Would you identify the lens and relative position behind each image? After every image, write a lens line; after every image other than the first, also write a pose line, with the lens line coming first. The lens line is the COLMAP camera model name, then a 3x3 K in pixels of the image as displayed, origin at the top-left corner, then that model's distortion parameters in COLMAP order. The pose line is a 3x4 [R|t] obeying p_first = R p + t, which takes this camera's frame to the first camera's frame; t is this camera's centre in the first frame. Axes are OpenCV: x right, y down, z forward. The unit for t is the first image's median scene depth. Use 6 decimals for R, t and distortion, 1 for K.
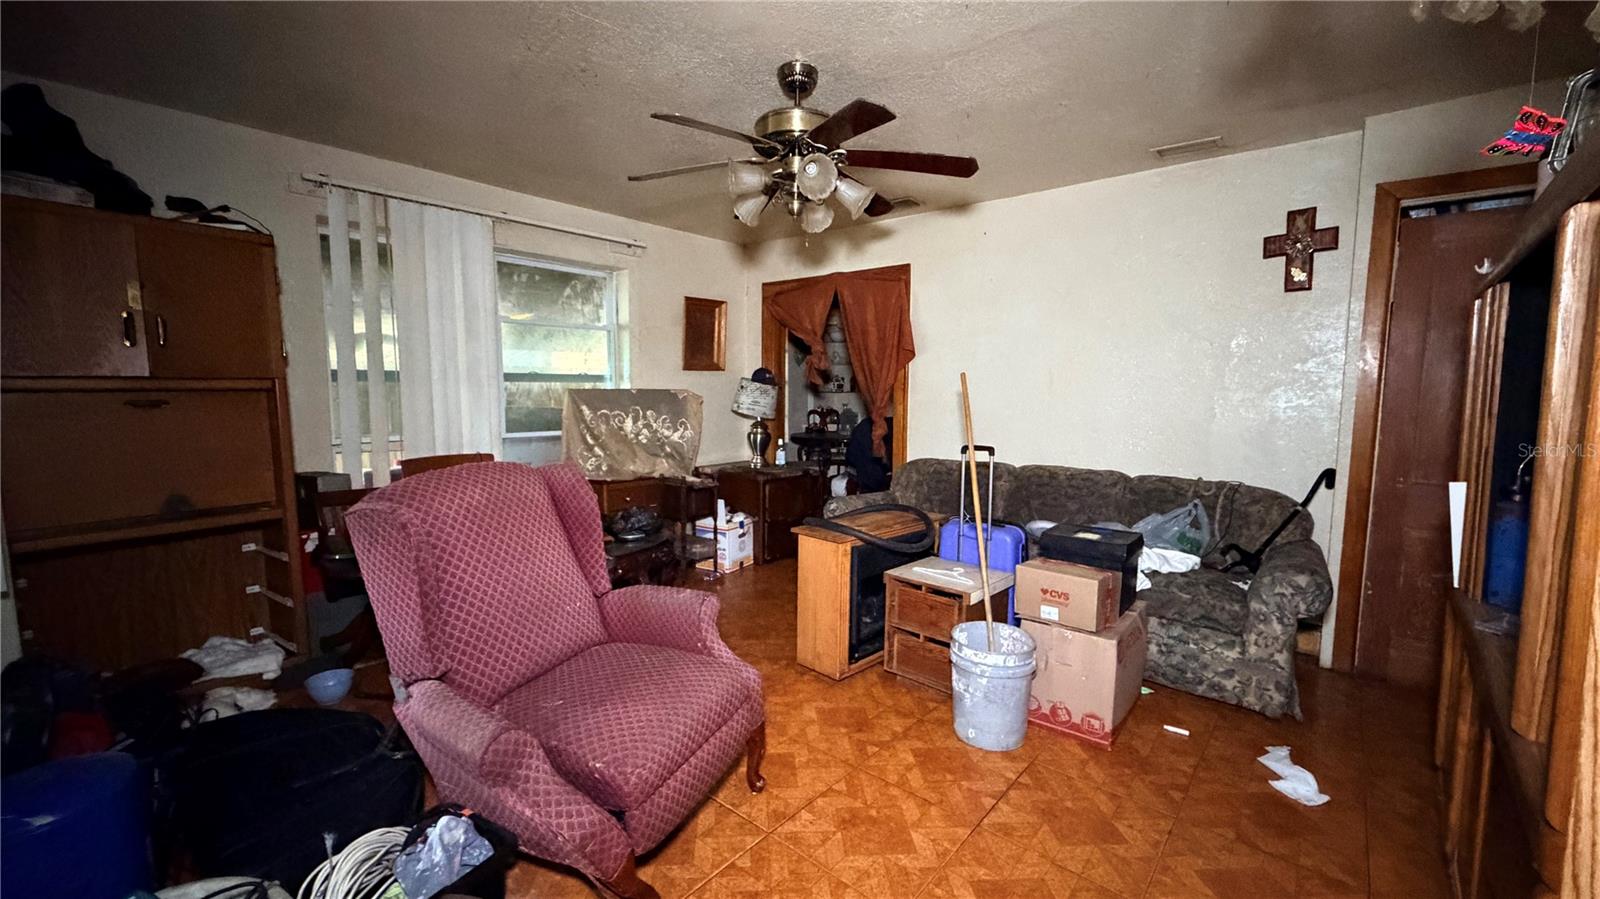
lens RADIAL K [[645.4, 0, 795.7], [0, 645.4, 444.1], [0, 0, 1]] dist [0.003883, 0.000112]
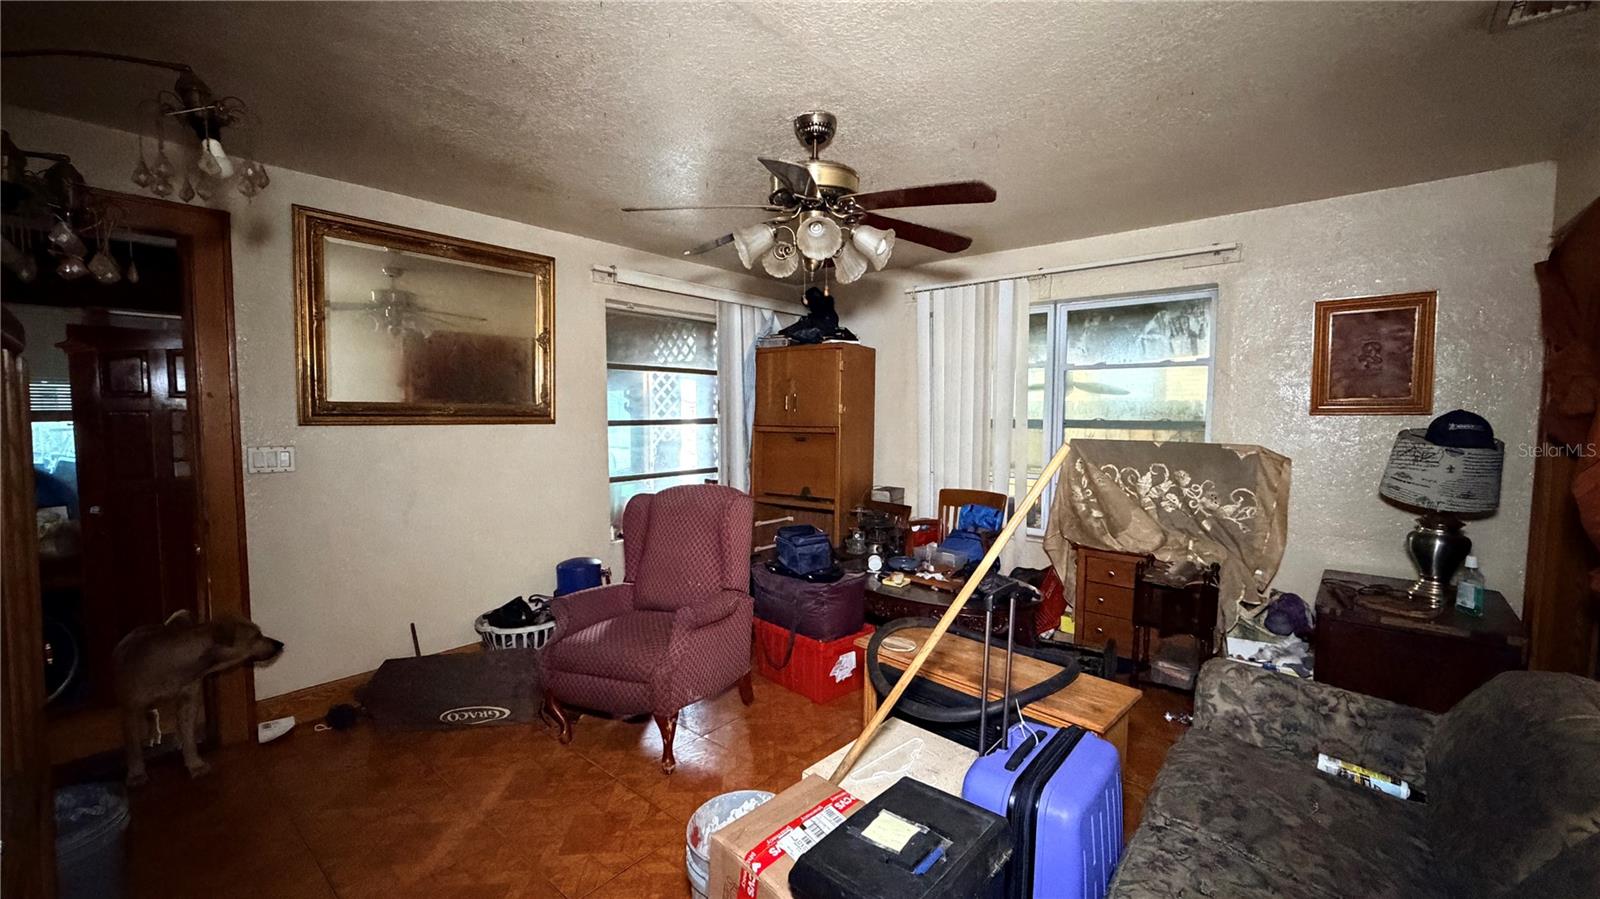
lens RADIAL K [[645.4, 0, 794.9], [0, 645.4, 453.7], [0, 0, 1]] dist [0.003883, 0.000112]
pose [[-0.016178, 0.054829, -0.998365, 0.523232], [-0.097854, 0.993615, 0.056153, -0.069088], [0.995069, 0.098602, -0.010709, 0.557446]]
